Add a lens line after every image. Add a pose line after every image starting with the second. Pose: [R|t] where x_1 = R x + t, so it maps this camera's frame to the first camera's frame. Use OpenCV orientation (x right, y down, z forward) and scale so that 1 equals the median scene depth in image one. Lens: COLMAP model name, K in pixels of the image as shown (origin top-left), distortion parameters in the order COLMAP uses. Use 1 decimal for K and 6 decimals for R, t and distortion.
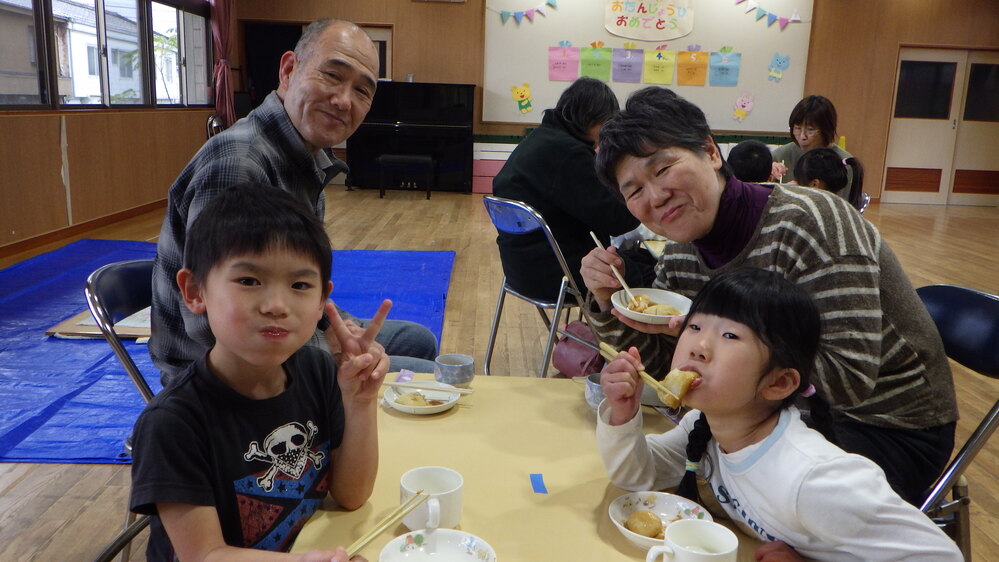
lens RADIAL K [[818.9, 0, 499.5], [0, 818.9, 281.0], [0, 0, 1]] dist [-0.004328, -0.000239]
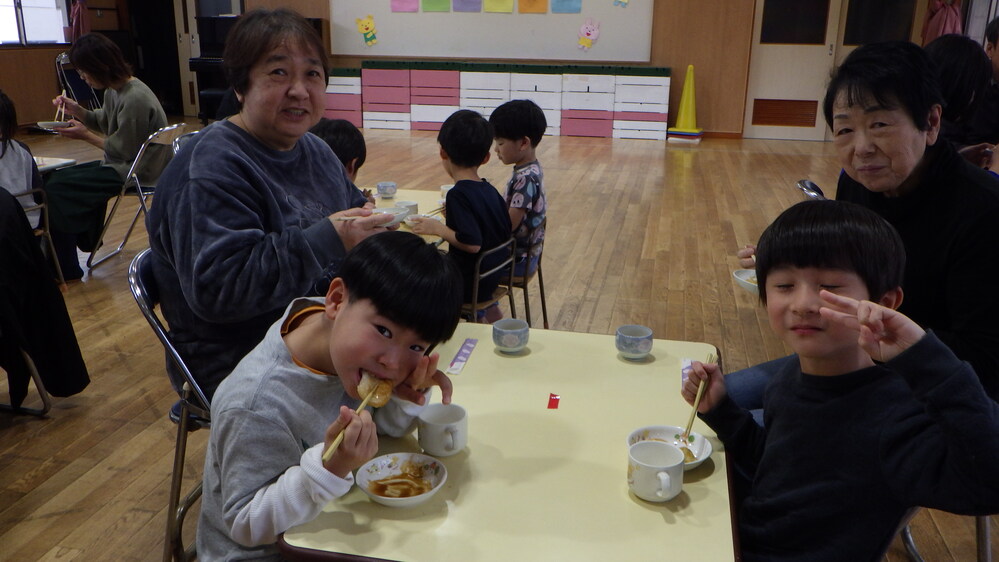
lens RADIAL K [[818.9, 0, 499.5], [0, 818.9, 281.0], [0, 0, 1]] dist [-0.004328, -0.000239]
pose [[0.975304, 0.044083, -0.216424, 0.417473], [-0.027424, 0.996467, 0.079385, -0.000900], [0.219158, -0.071489, 0.973067, 0.033844]]
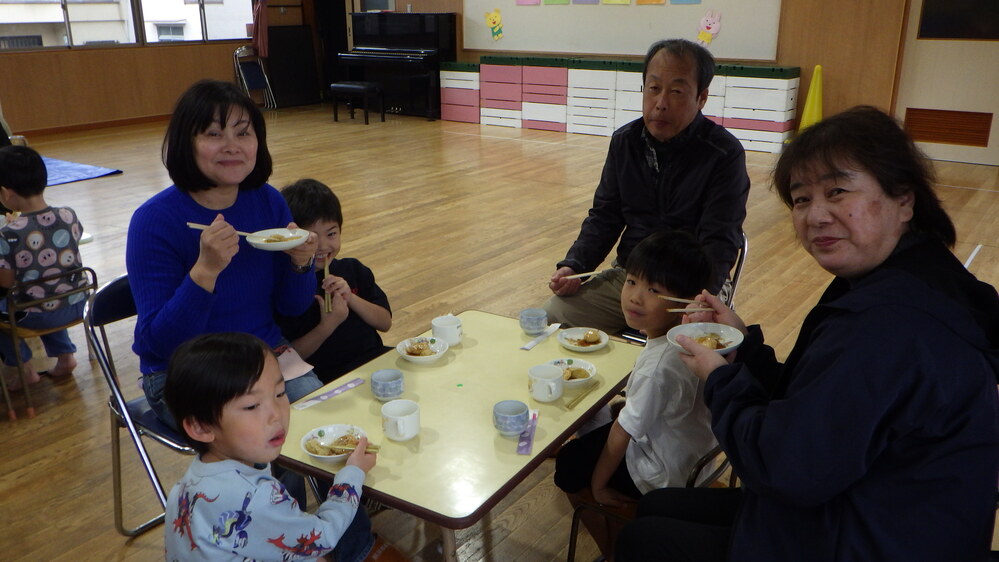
lens RADIAL K [[818.9, 0, 499.5], [0, 818.9, 281.0], [0, 0, 1]] dist [-0.004328, -0.000239]
pose [[0.794753, 0.157818, -0.586055, 0.659091], [-0.098278, 0.986322, 0.132330, -0.049580], [0.598923, -0.047573, 0.799392, 0.199423]]
